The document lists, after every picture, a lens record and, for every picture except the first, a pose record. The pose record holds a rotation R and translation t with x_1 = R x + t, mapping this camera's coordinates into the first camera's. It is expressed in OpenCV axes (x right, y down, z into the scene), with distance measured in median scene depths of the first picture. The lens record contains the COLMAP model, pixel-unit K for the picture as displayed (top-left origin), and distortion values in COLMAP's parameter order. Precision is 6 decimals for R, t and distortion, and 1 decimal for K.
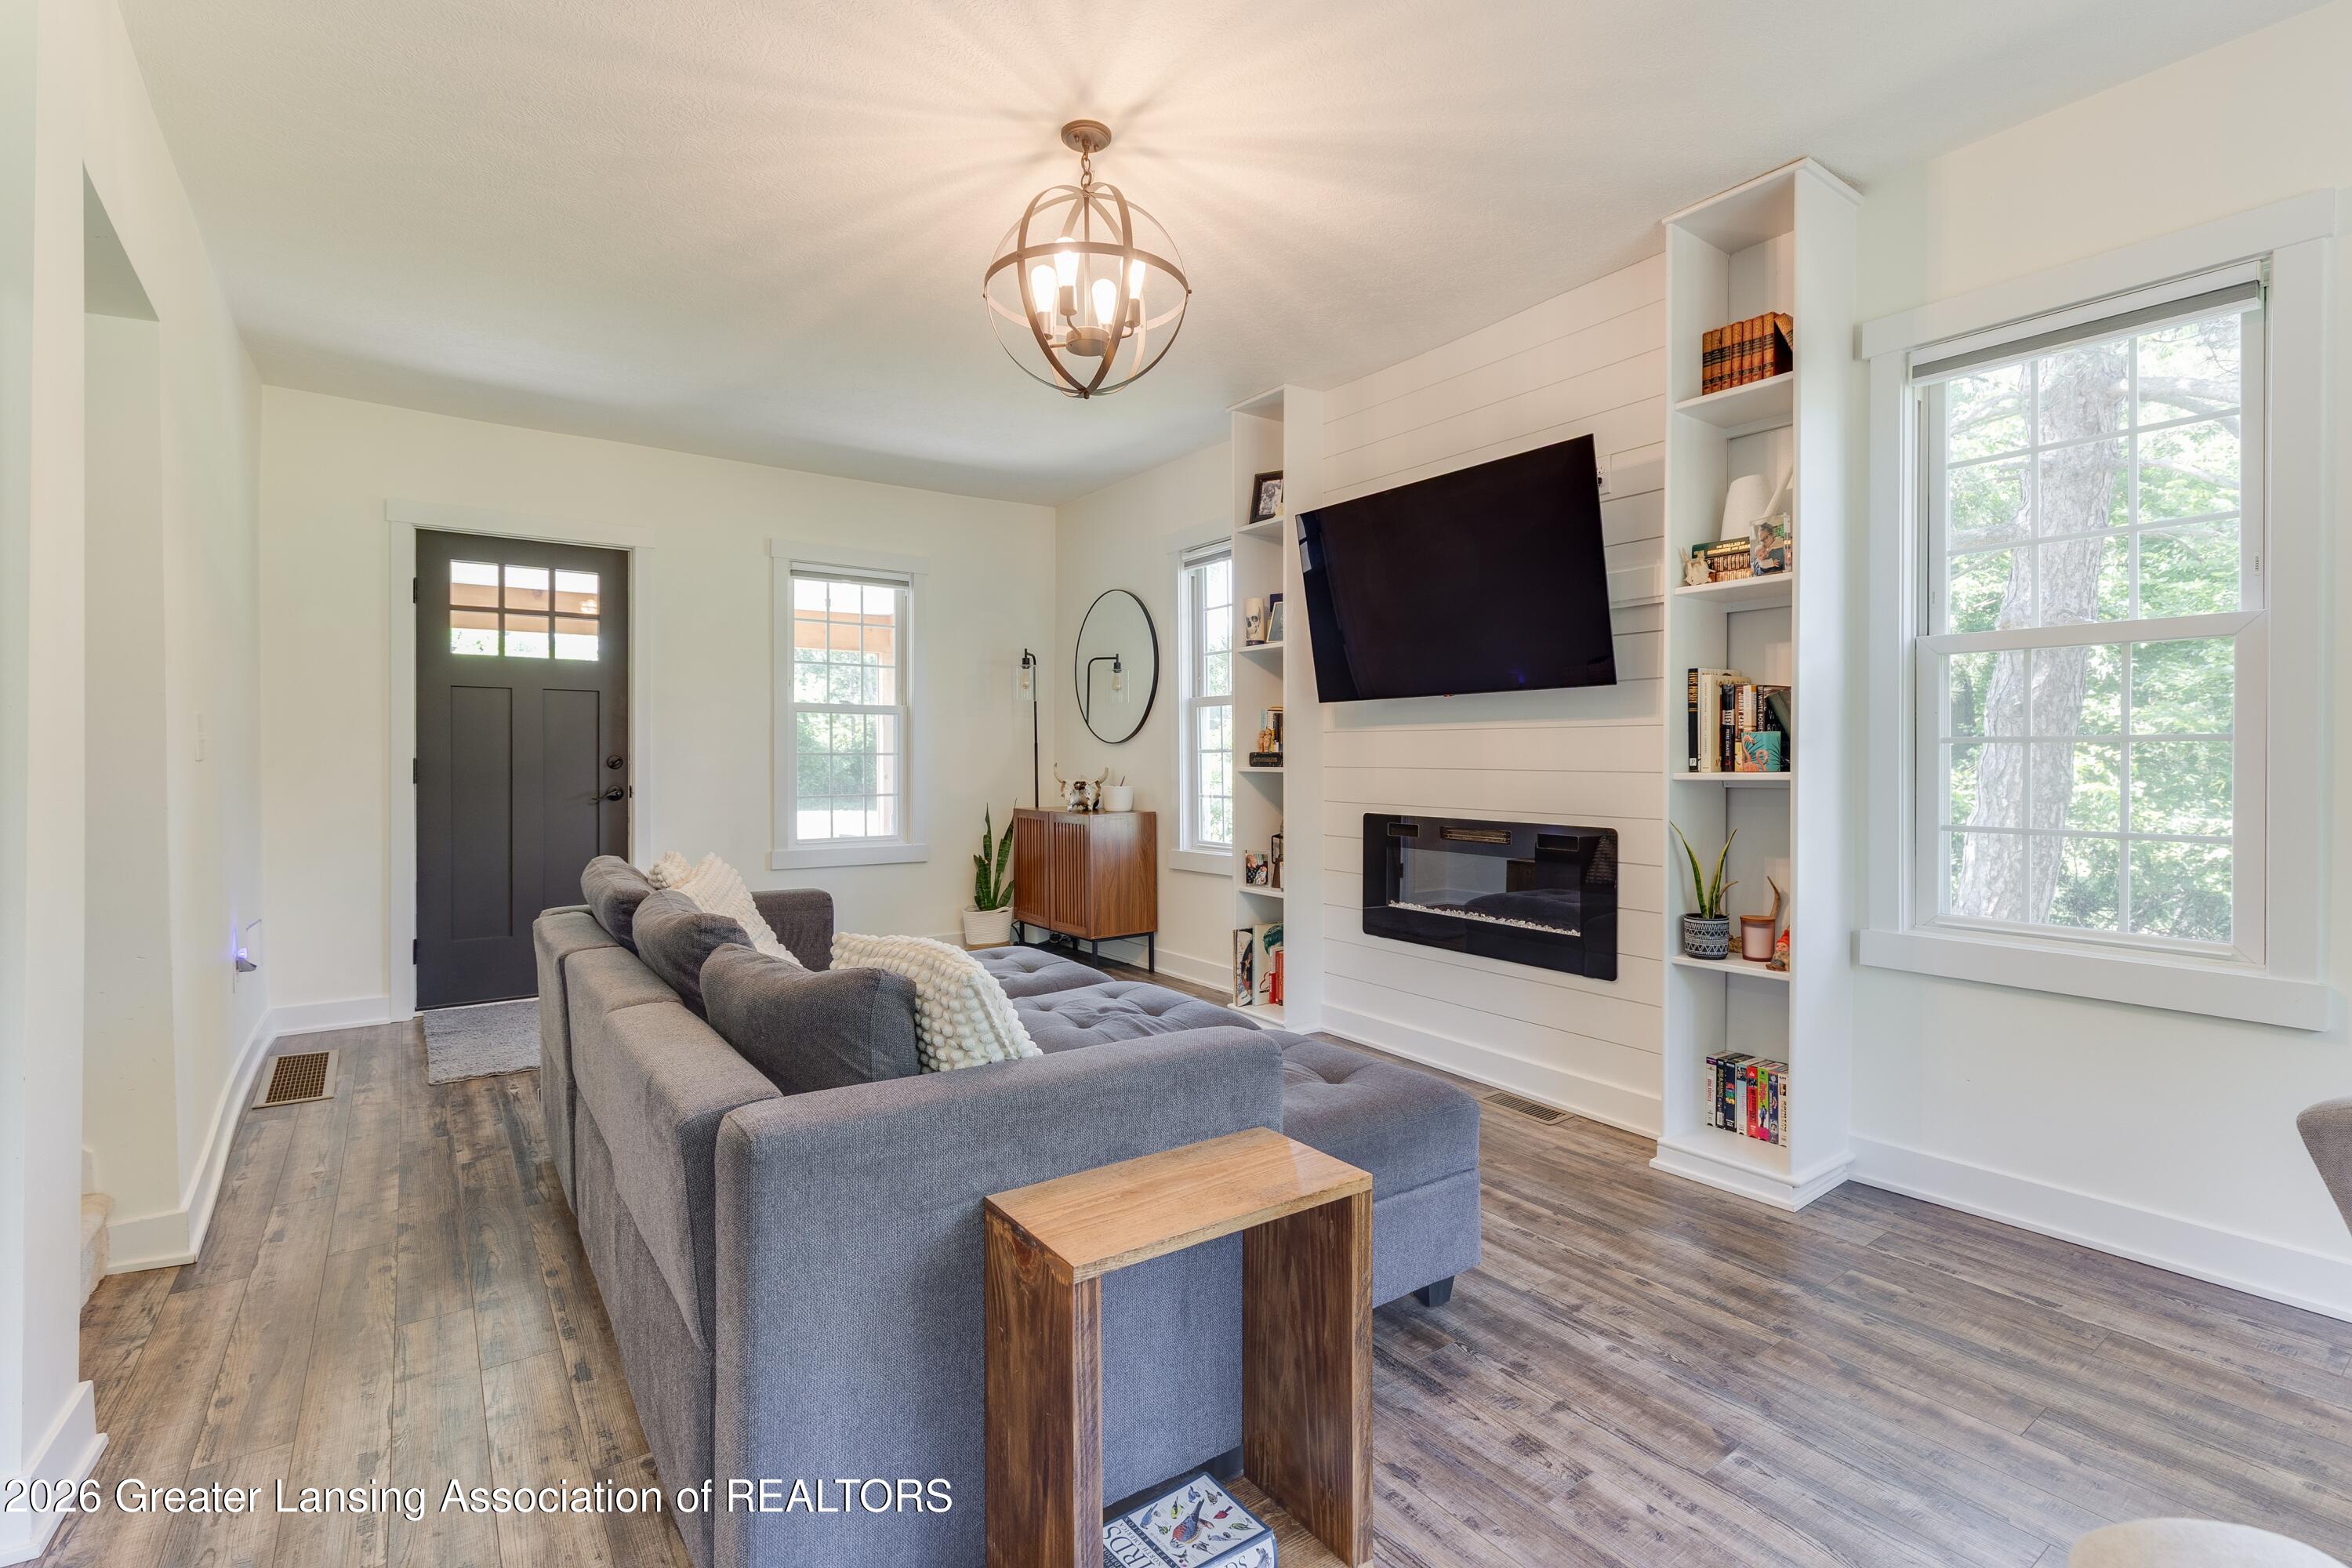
lens RADIAL K [[1083.6, 0, 1182.5], [0, 1083.6, 800.3], [0, 0, 1]] dist [0.004988, -0.000074]
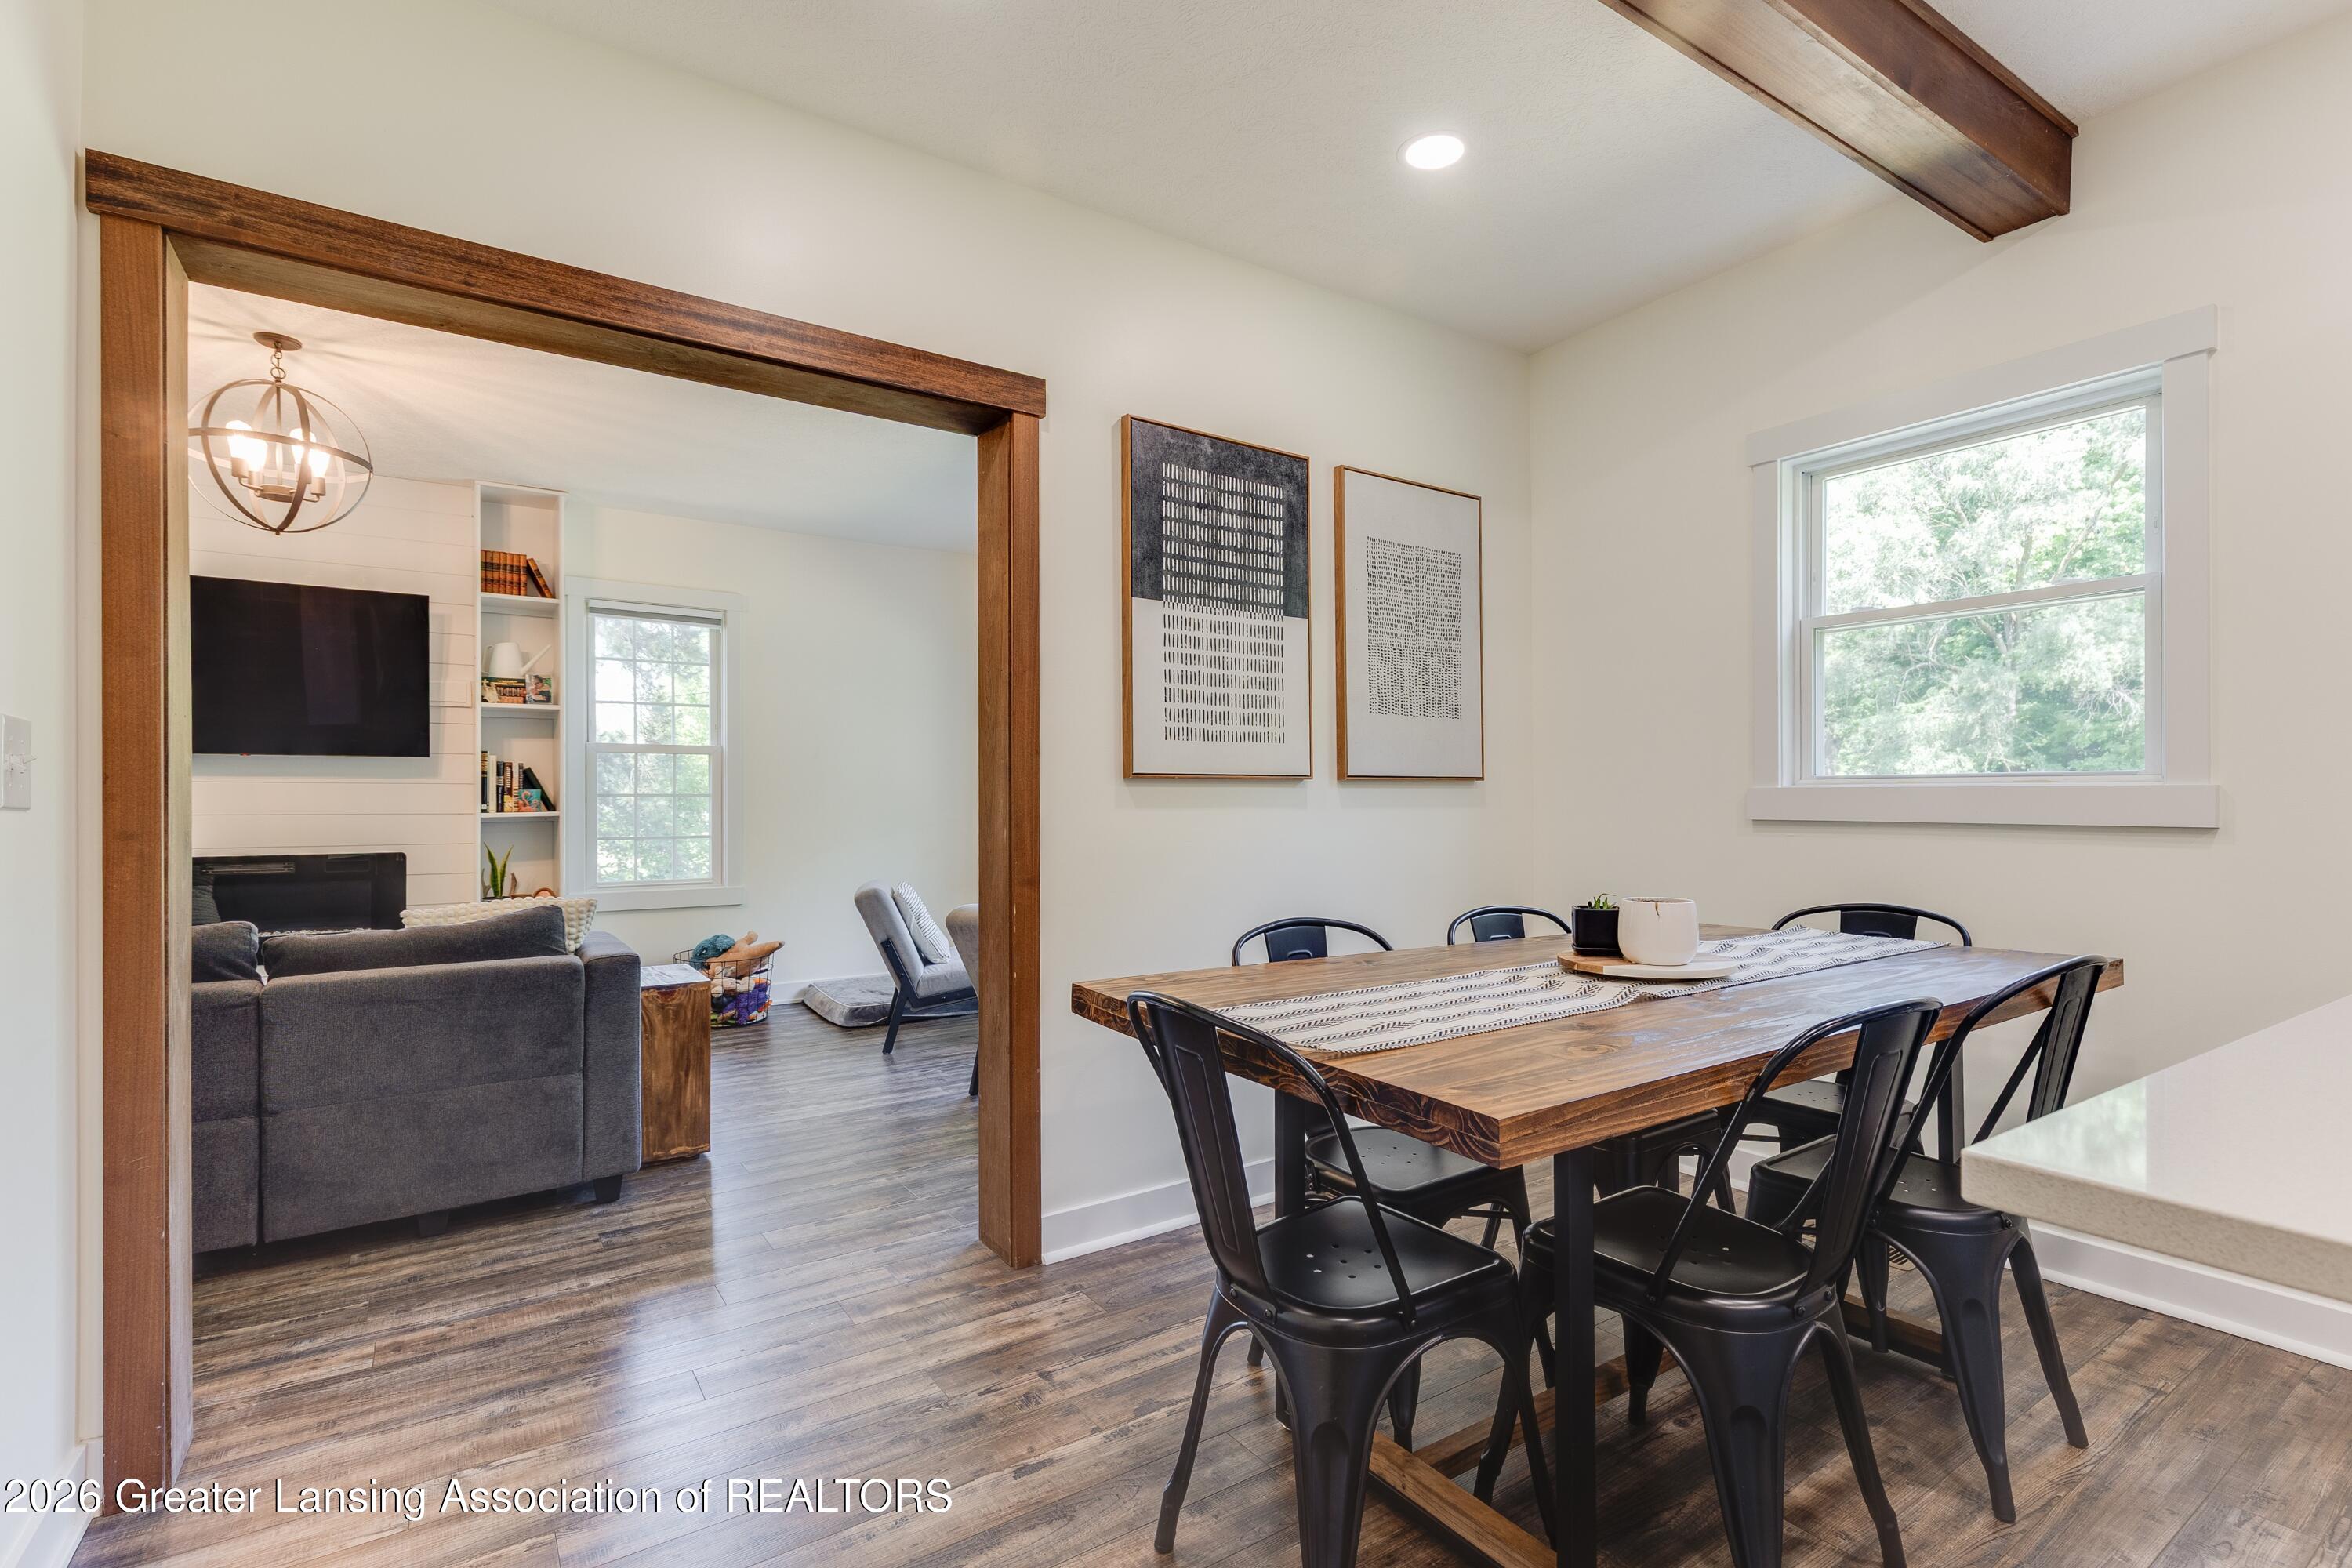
lens RADIAL K [[1083.6, 0, 1182.5], [0, 1083.6, 800.3], [0, 0, 1]] dist [0.004988, -0.000074]
pose [[0.029918, 0.004483, 0.999542, -1.083261], [0.041755, 0.999111, -0.005730, 0.008111], [-0.998680, 0.041907, 0.029704, -0.103816]]
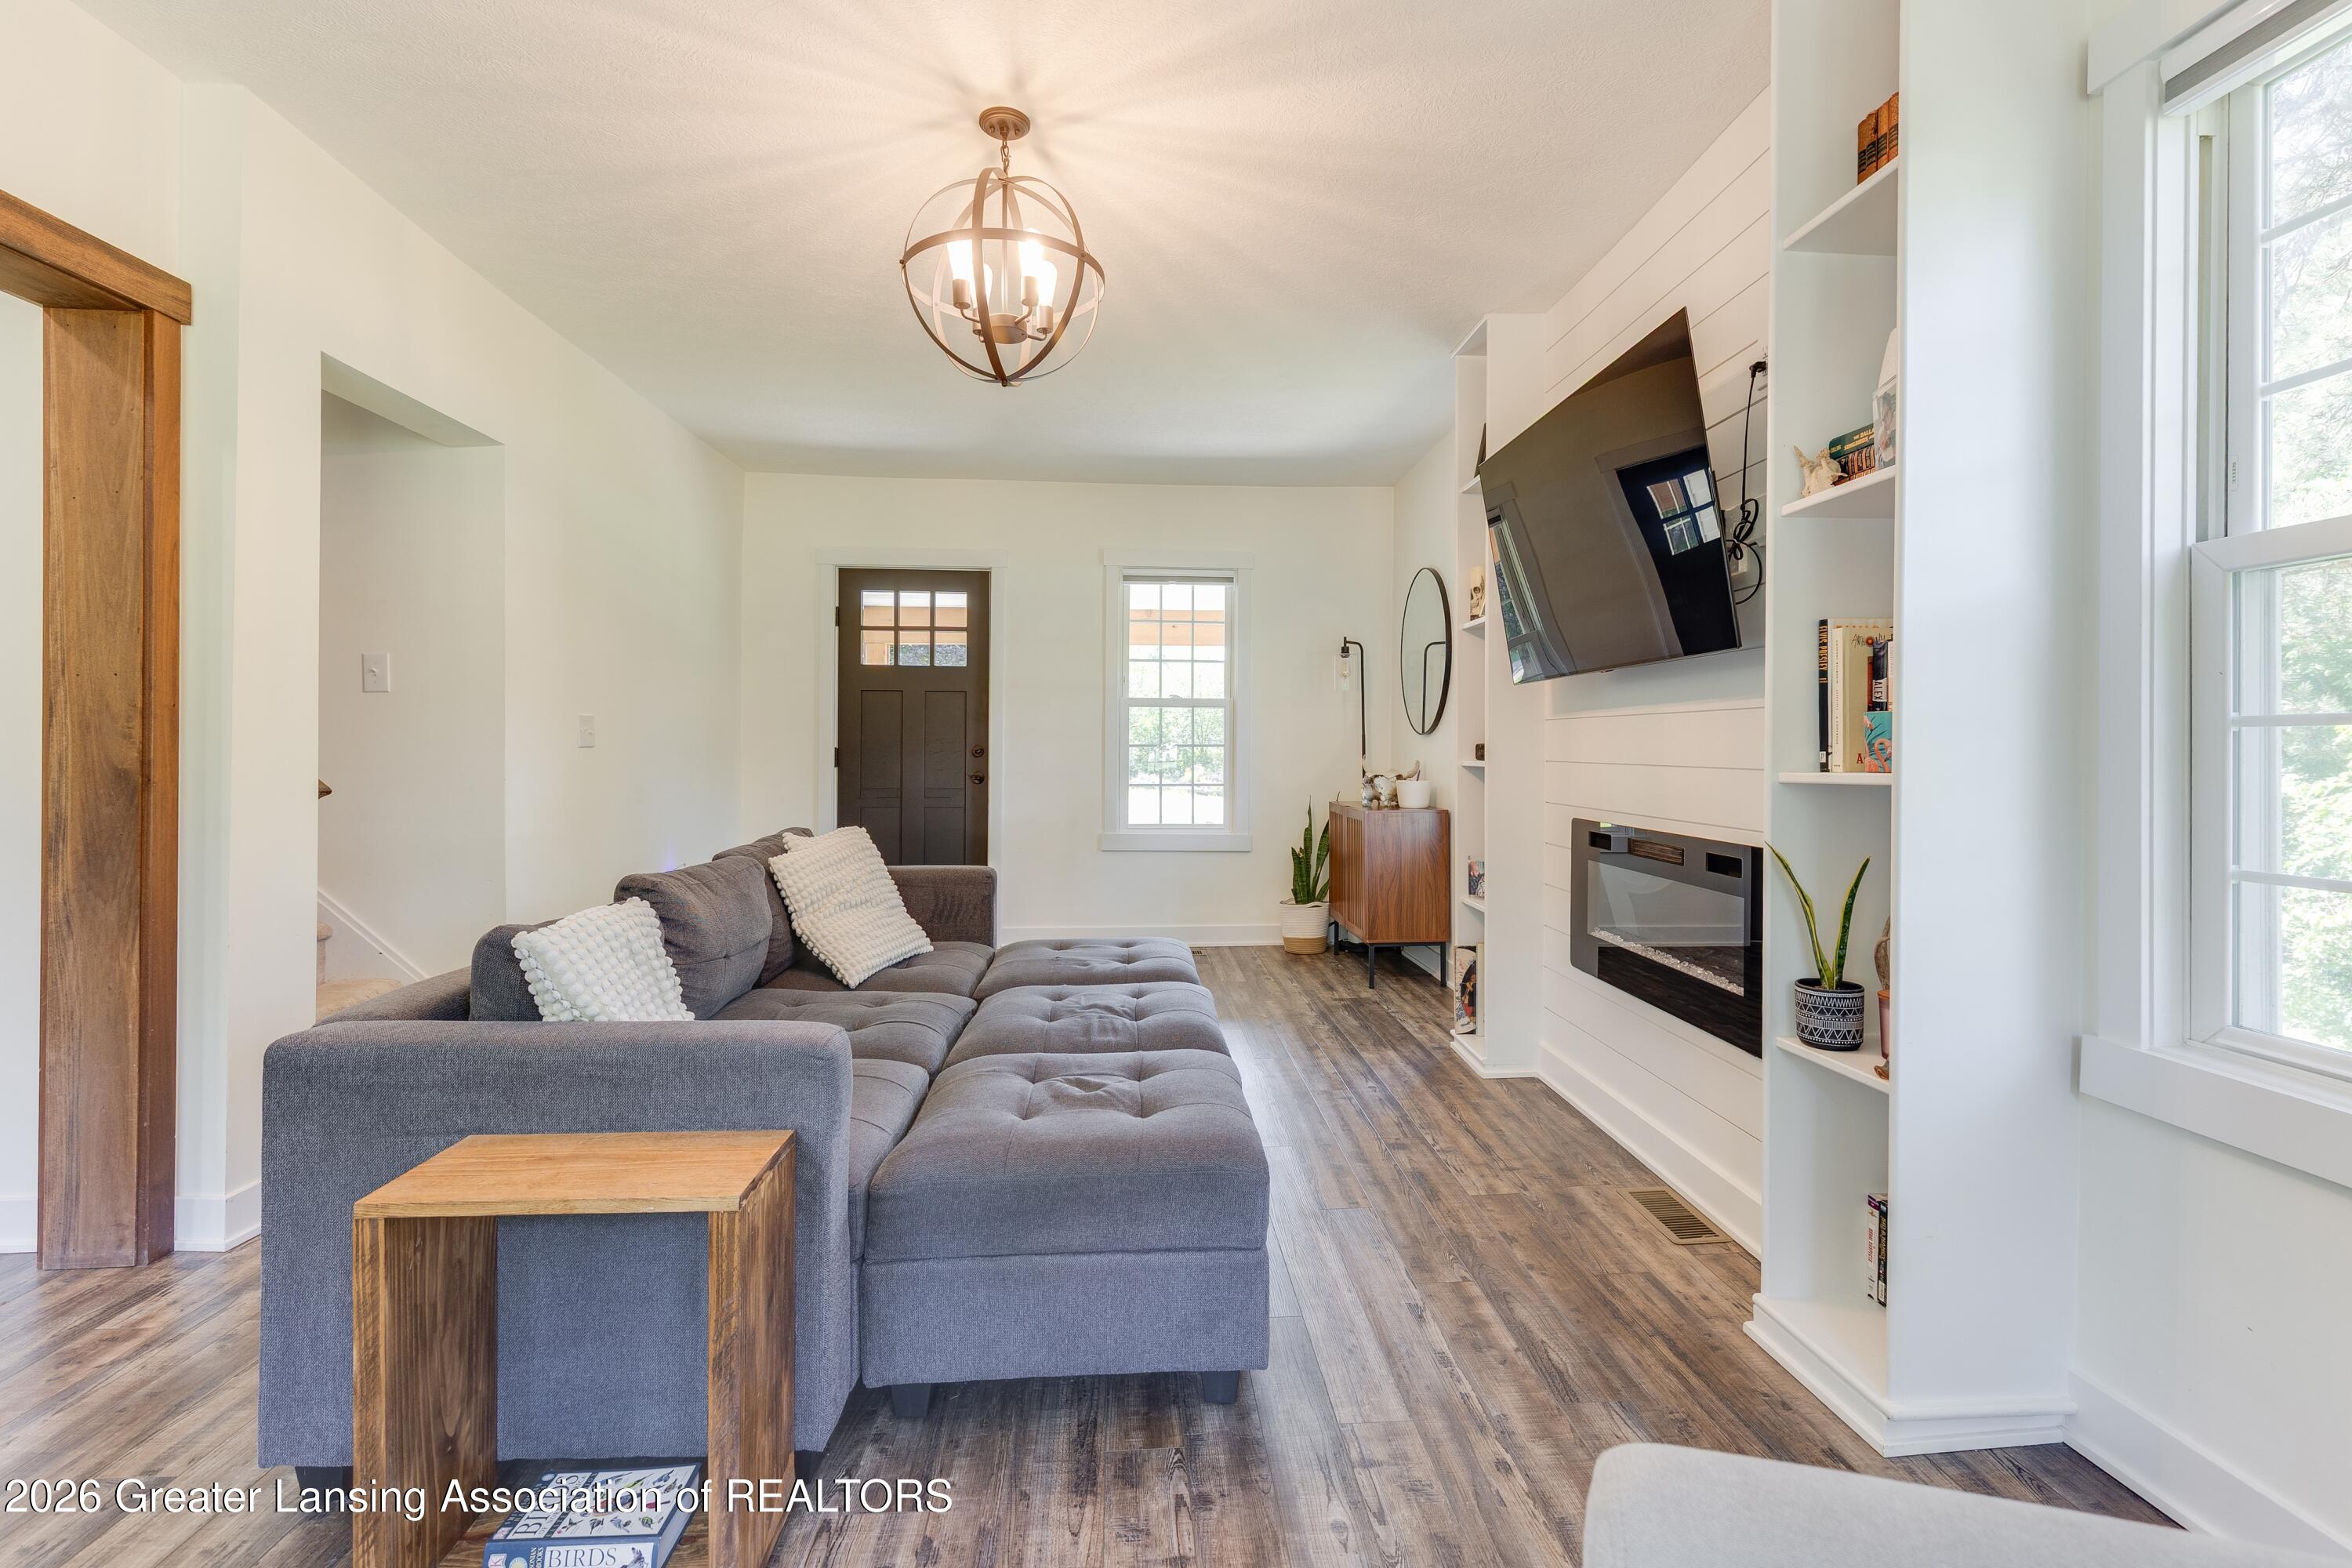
lens RADIAL K [[1084.1, 0, 1191.0], [0, 1084.1, 792.5], [0, 0, 1]] dist [0.003619, -0.000233]
pose [[0.849010, 0.025658, -0.527753, 0.465697], [-0.026669, 0.999628, 0.005696, -0.006017], [0.527703, 0.009238, 0.849379, 0.198383]]
